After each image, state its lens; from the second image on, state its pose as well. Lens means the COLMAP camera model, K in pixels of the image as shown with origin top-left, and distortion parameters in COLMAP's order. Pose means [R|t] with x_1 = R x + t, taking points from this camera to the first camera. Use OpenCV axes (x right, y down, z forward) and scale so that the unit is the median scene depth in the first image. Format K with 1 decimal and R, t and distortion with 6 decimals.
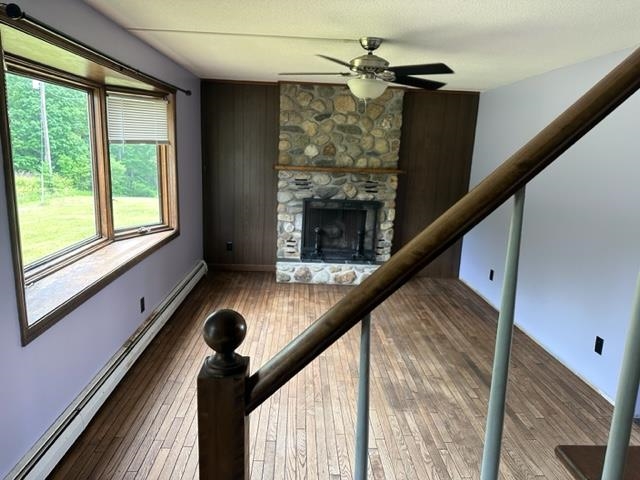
lens RADIAL K [[445.9, 0, 320.0], [0, 445.9, 240.0], [0, 0, 1]] dist [0.092398, -0.003098]
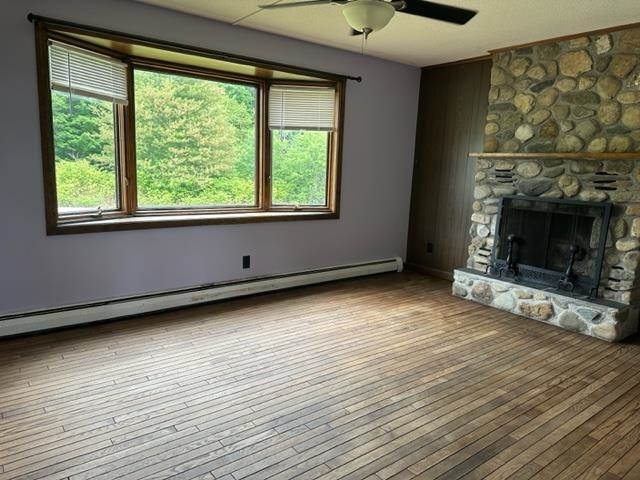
lens RADIAL K [[449.9, 0, 320.0], [0, 449.9, 240.0], [0, 0, 1]] dist [-0.013994, -0.005857]
pose [[0.569031, 0.110094, -0.814913, 0.419341], [-0.174976, 0.984513, 0.010826, 0.029223], [0.803485, 0.136430, 0.579482, 0.316464]]
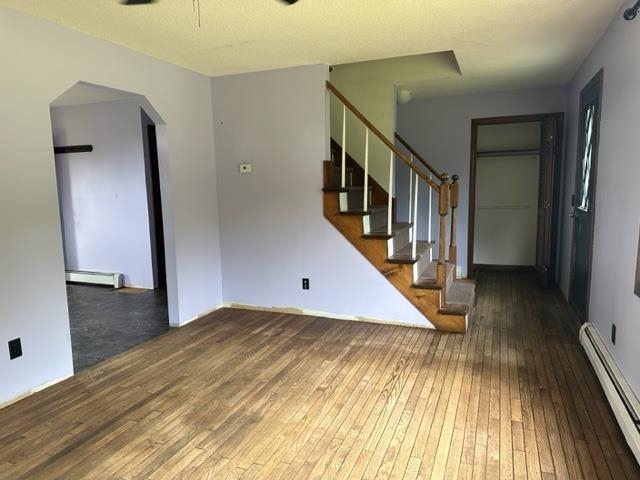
lens RADIAL K [[445.9, 0, 320.0], [0, 445.9, 240.0], [0, 0, 1]] dist [0.092398, -0.003098]
pose [[-0.908191, -0.079436, 0.410948, -0.146043], [0.065817, 0.942507, 0.327642, -0.121686], [-0.413348, 0.324609, -0.850748, 0.849867]]
